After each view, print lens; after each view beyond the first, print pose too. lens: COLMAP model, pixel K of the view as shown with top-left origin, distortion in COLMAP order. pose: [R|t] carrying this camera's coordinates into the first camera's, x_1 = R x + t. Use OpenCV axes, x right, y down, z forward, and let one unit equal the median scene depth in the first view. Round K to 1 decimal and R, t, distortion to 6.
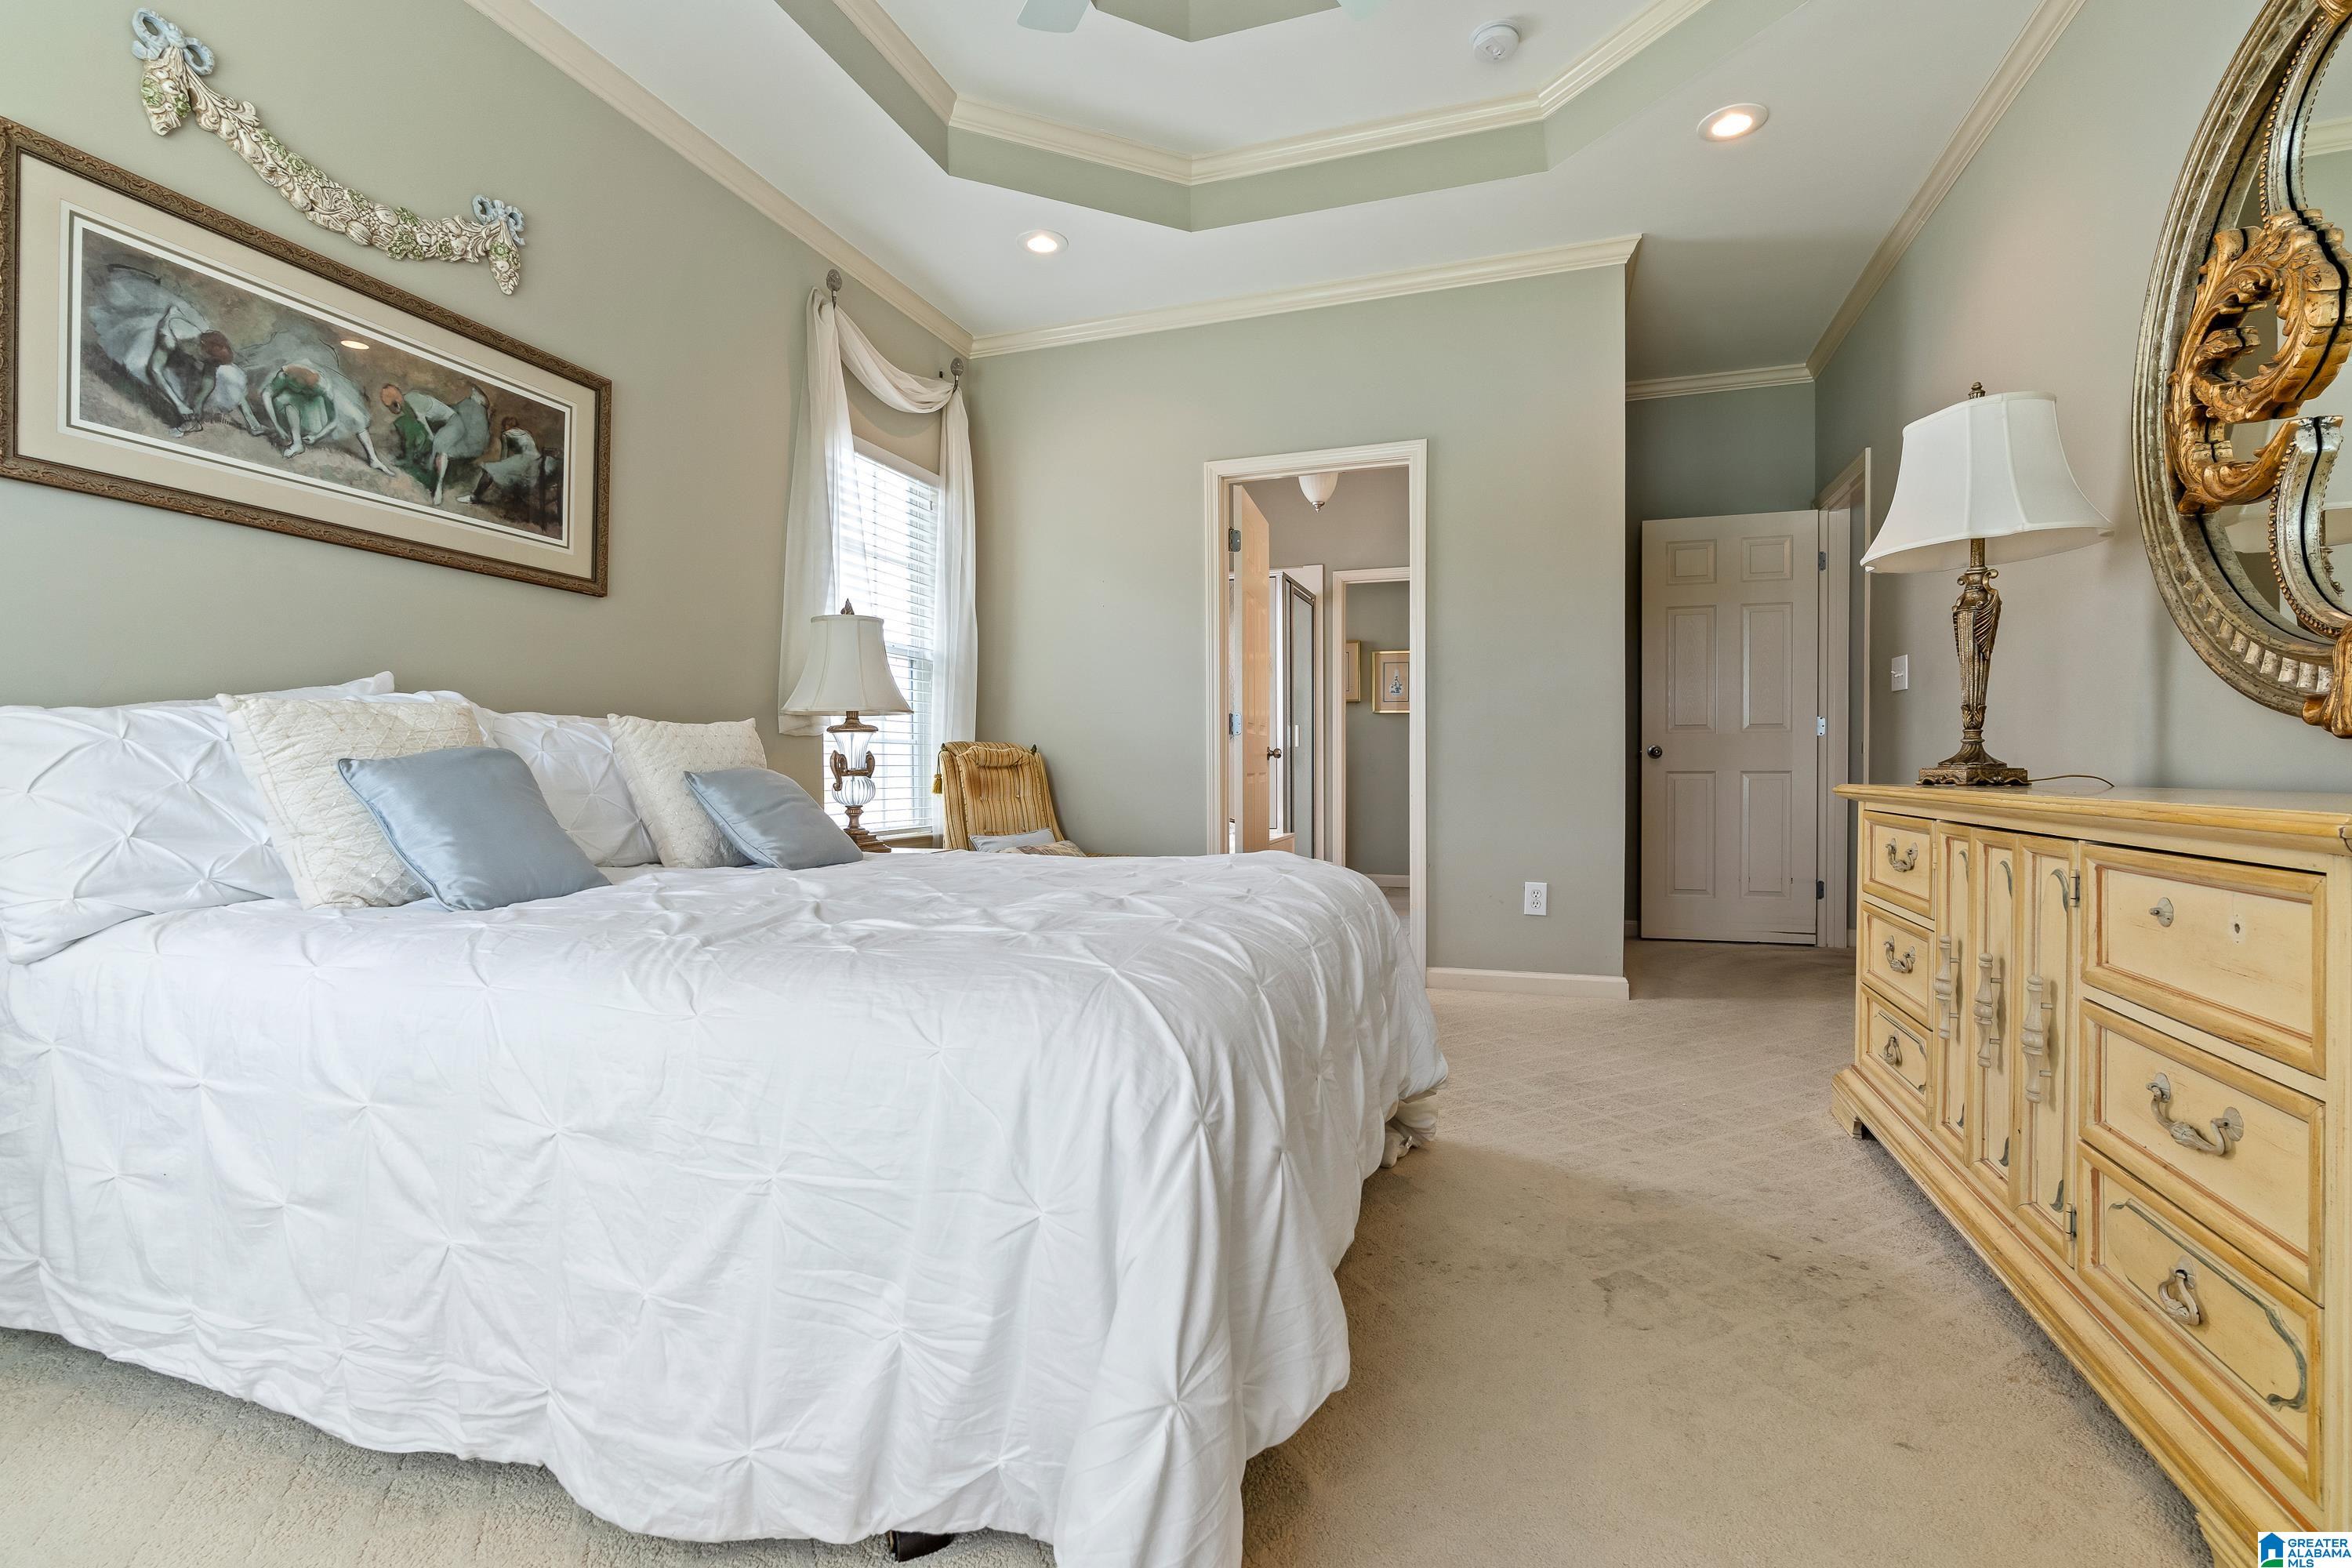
lens RADIAL K [[1078.3, 0, 1173.3], [0, 1078.3, 783.4], [0, 0, 1]] dist [0.001426, 0.000635]
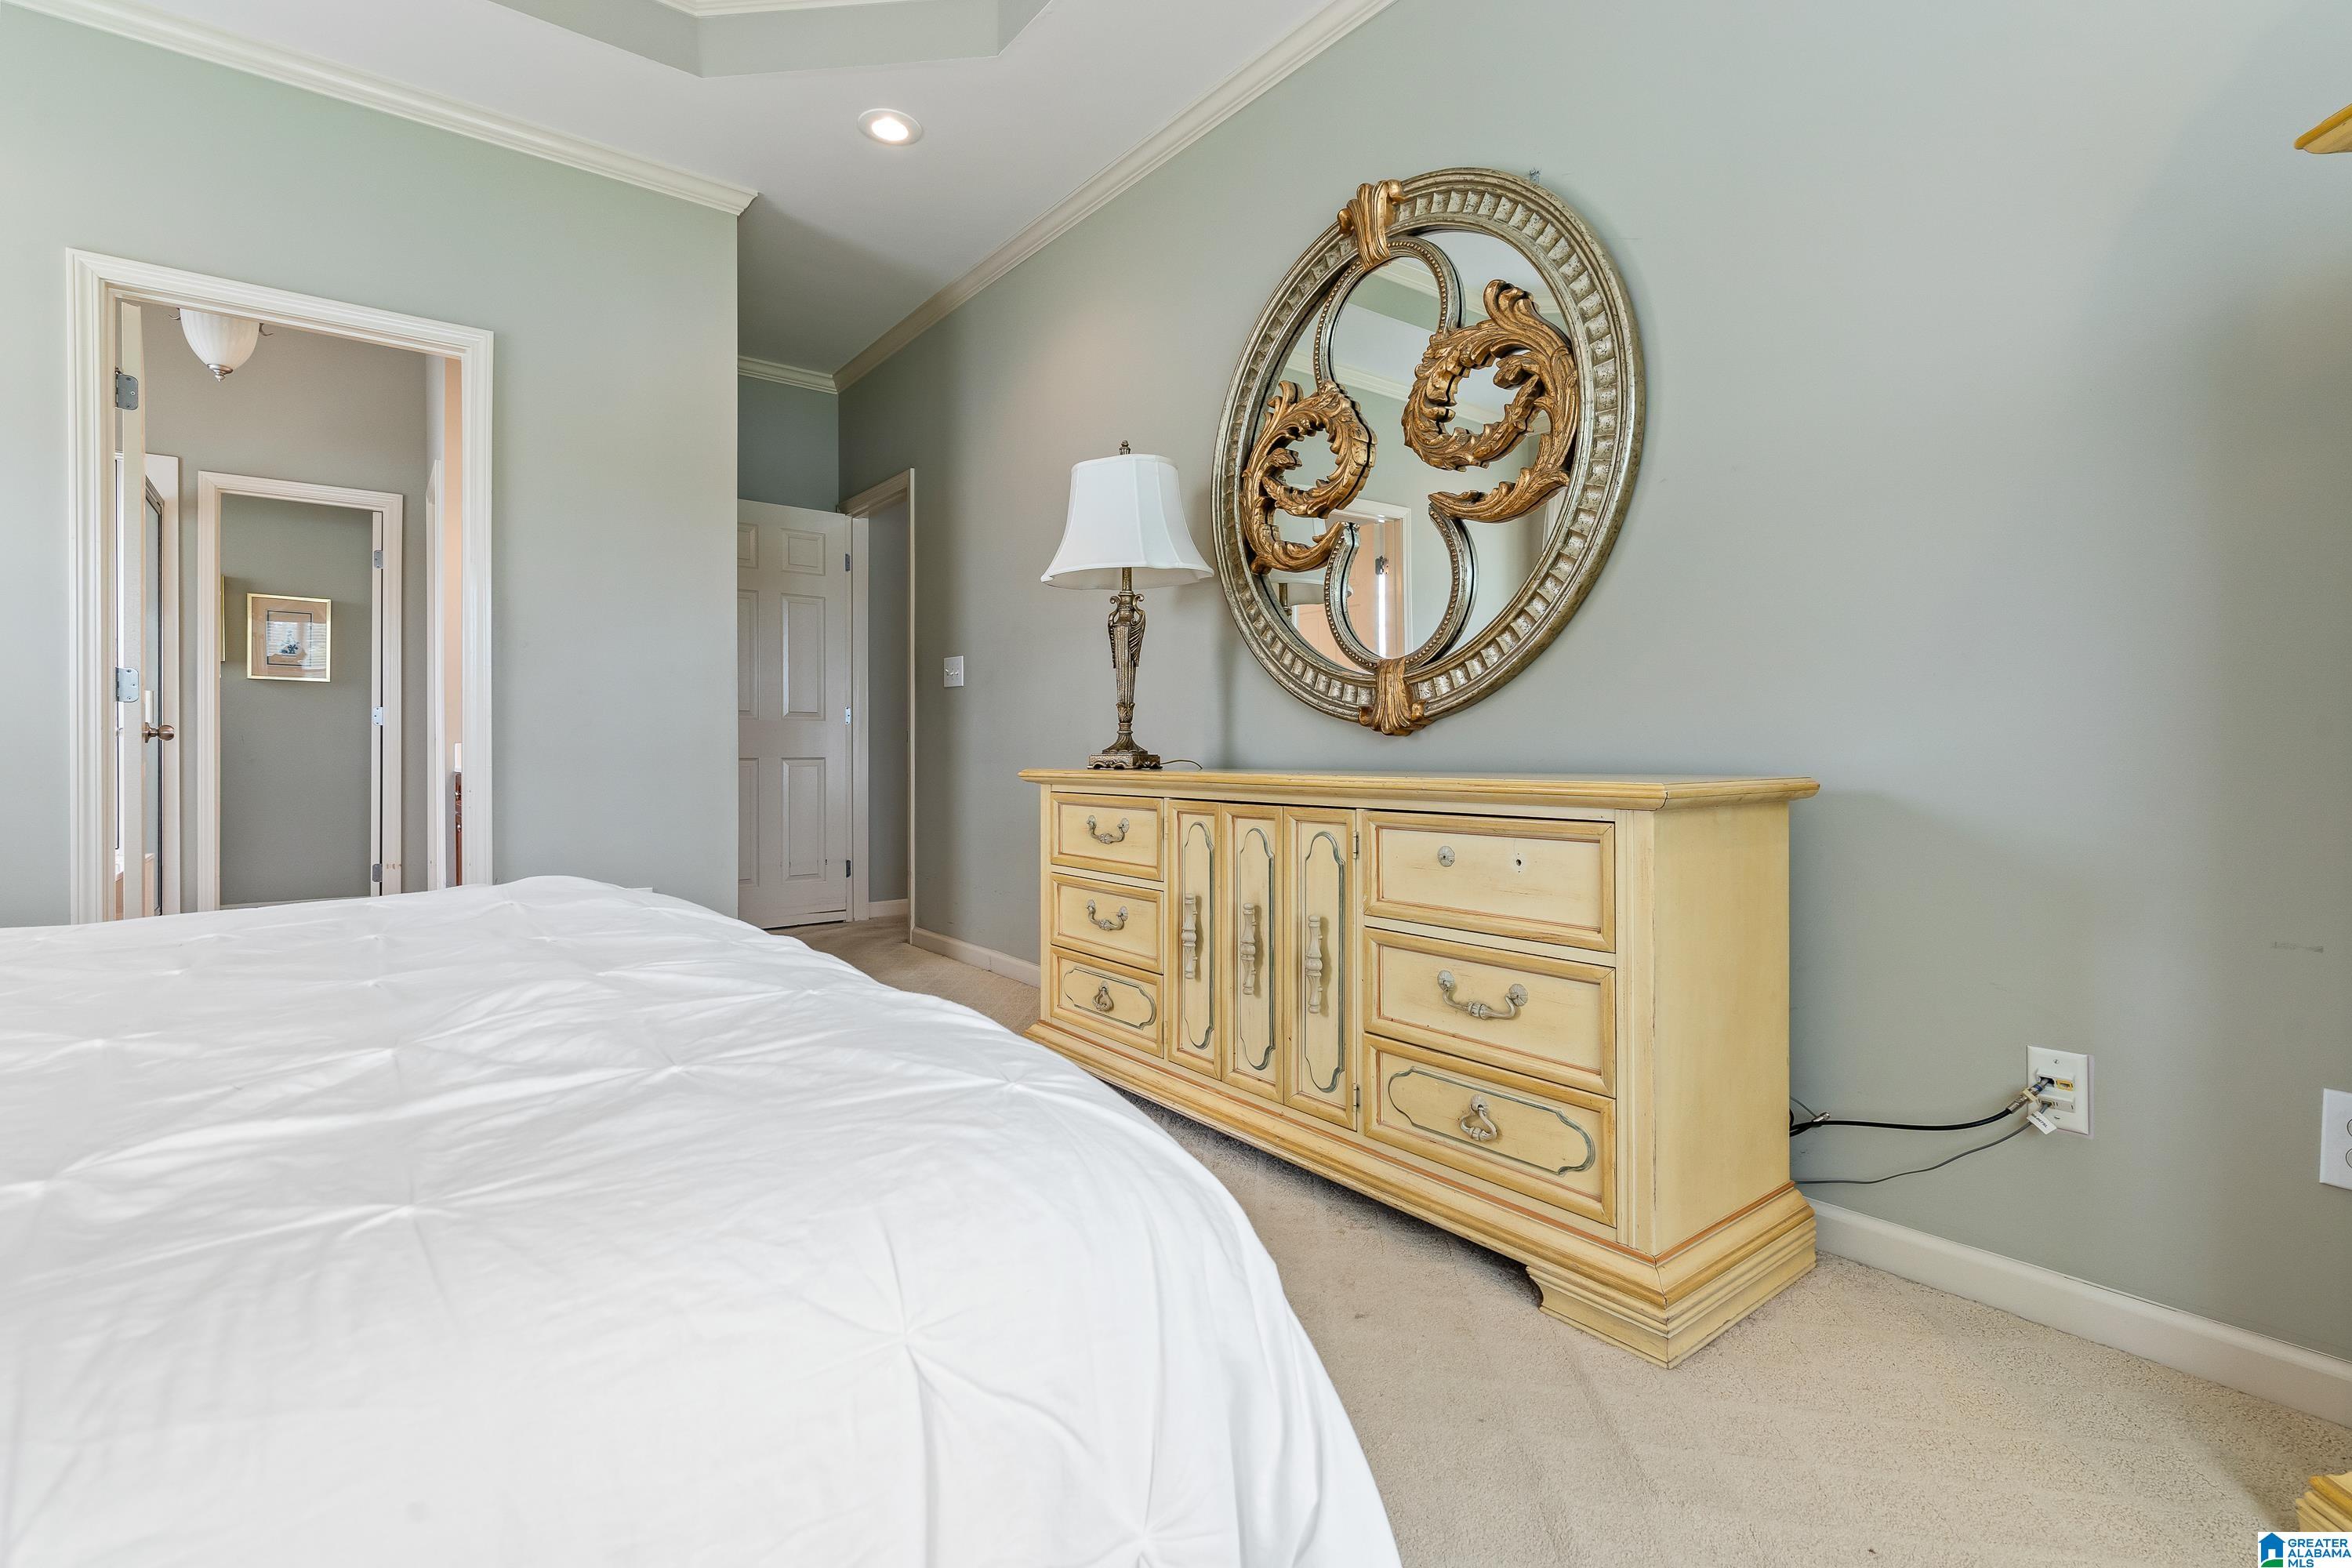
lens RADIAL K [[1082.6, 0, 1172.9], [0, 1082.6, 756.3], [0, 0, 1]] dist [-0.000841, -0.000066]
pose [[0.549475, -0.001434, 0.835509, -0.258740], [0.011919, 0.999910, -0.006122, -0.004351], [-0.835425, 0.013322, 0.549442, 0.287404]]
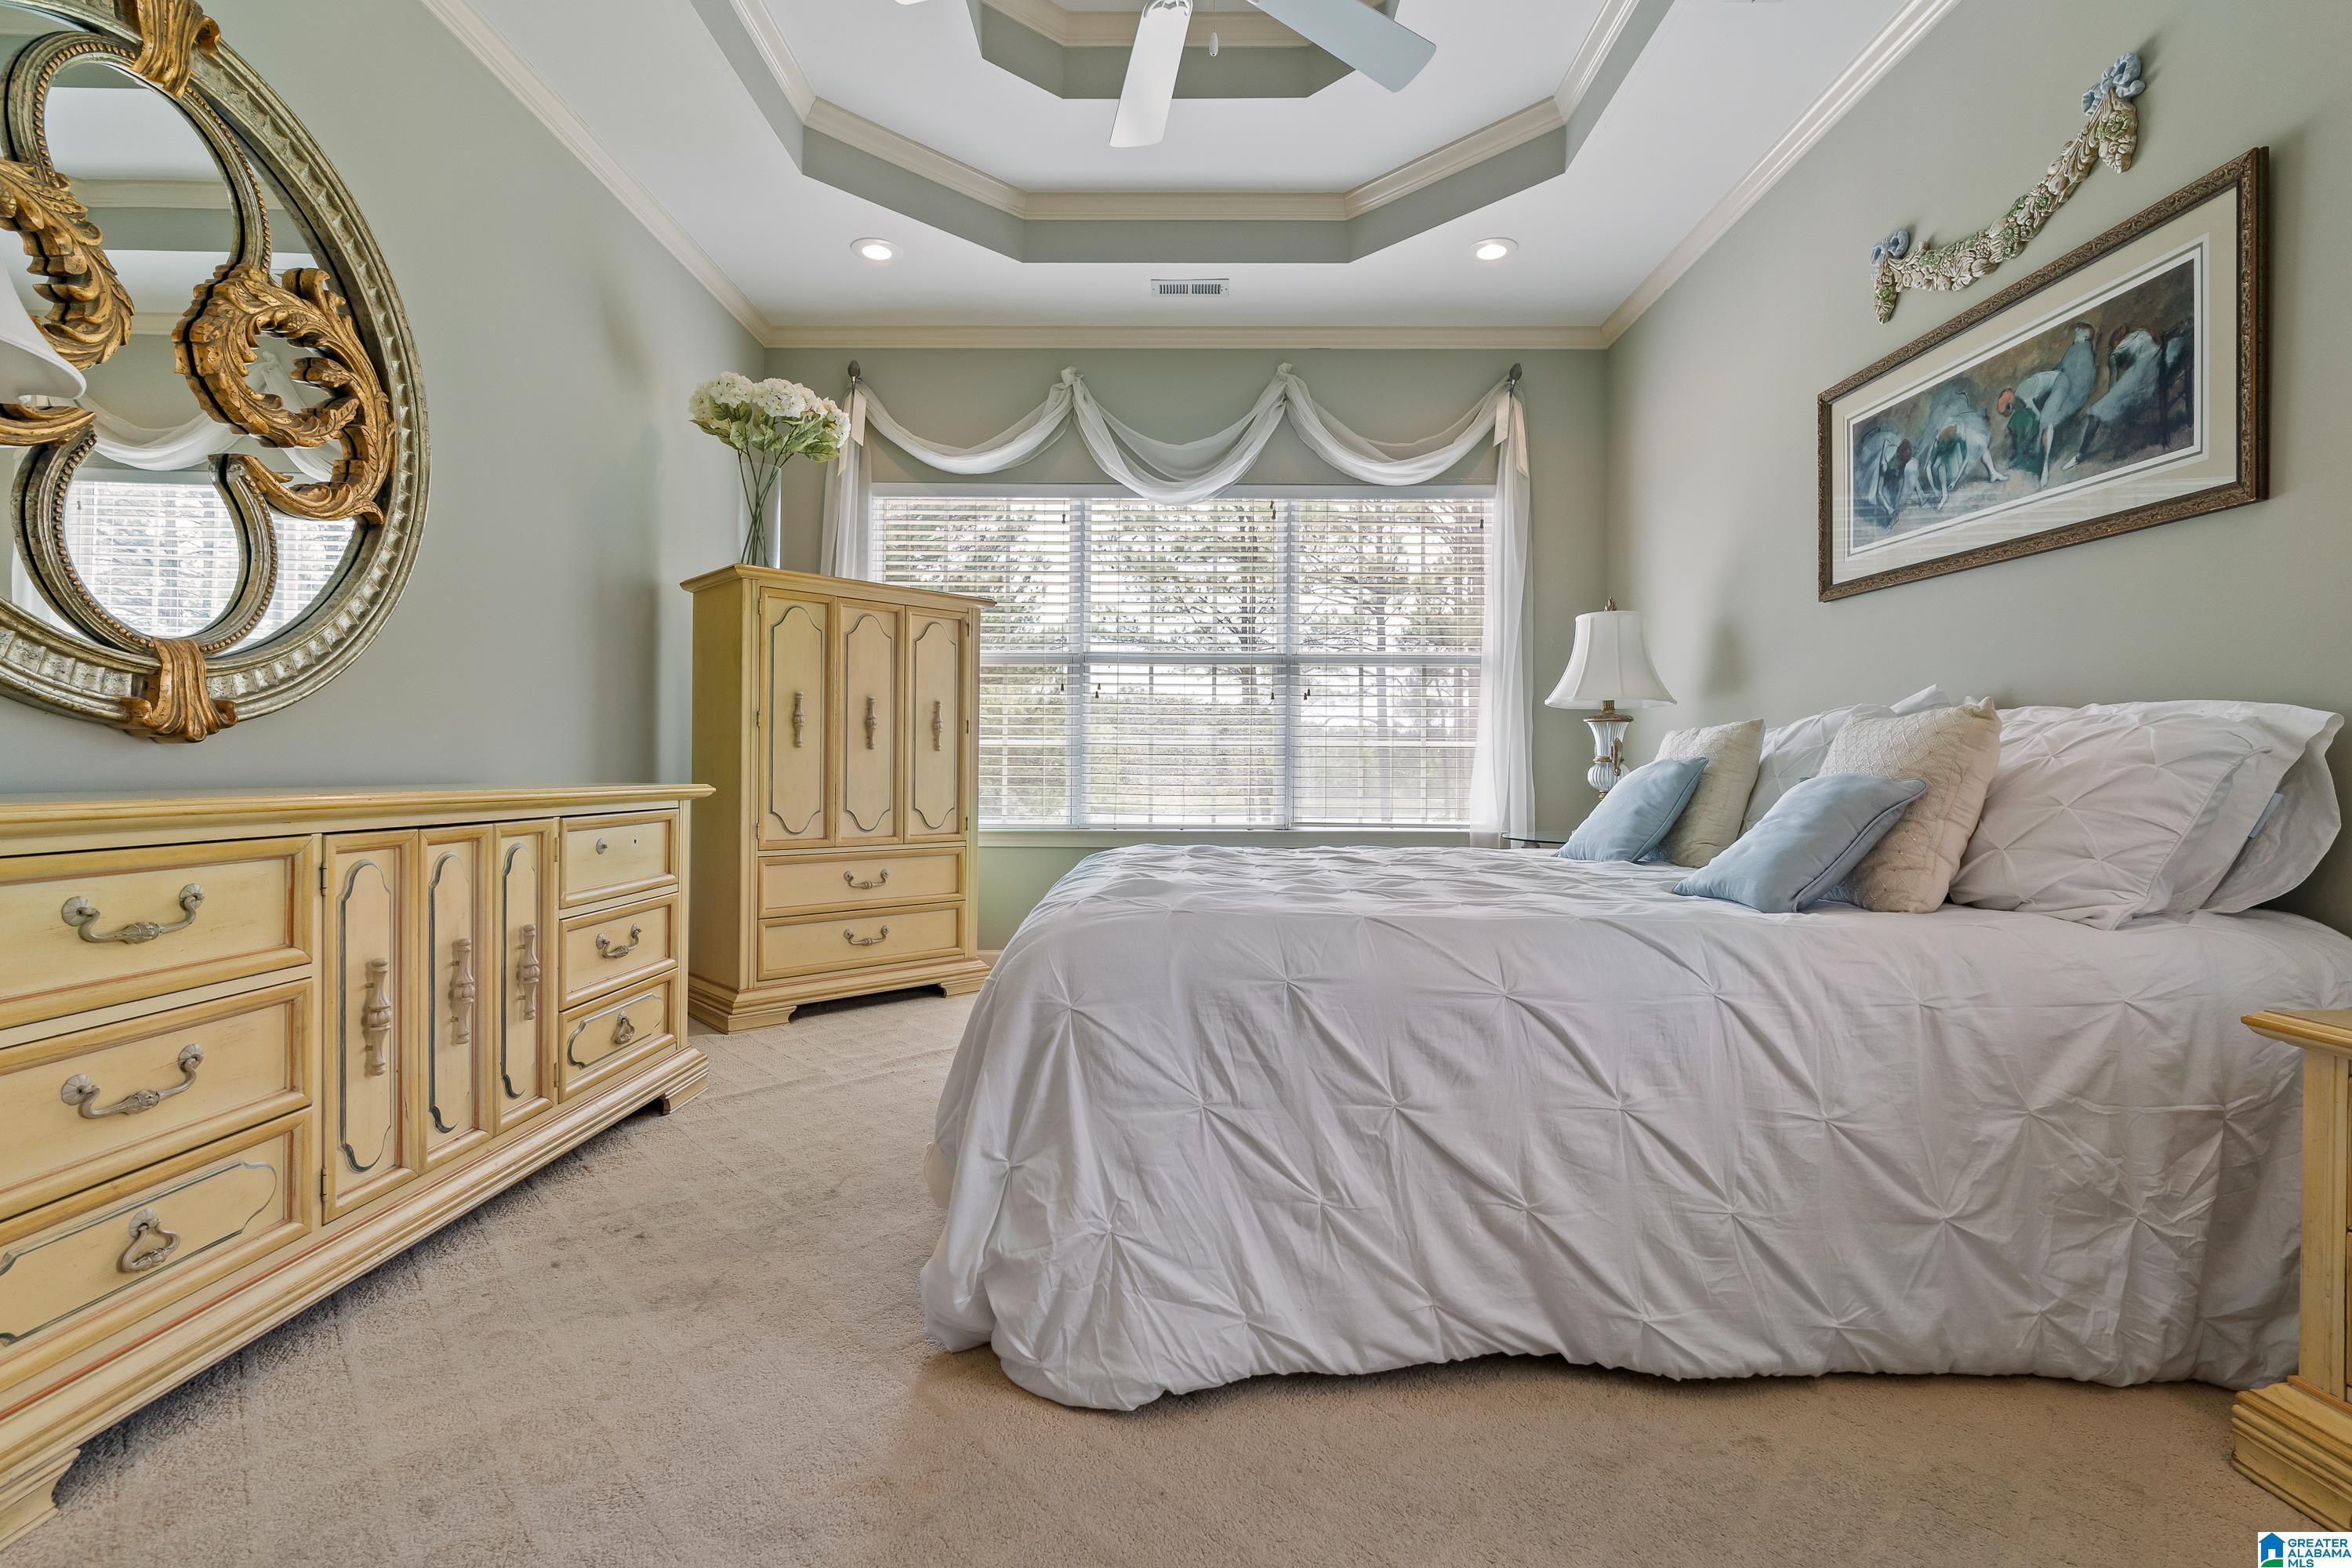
lens RADIAL K [[1063.7, 0, 1178.1], [0, 1063.7, 775.0], [0, 0, 1]] dist [-0.005710, 0.001483]
pose [[-0.947767, -0.002388, -0.318954, 0.310559], [-0.009432, 0.999745, 0.020541, -0.026590], [0.318824, 0.022476, -0.947547, 1.692319]]
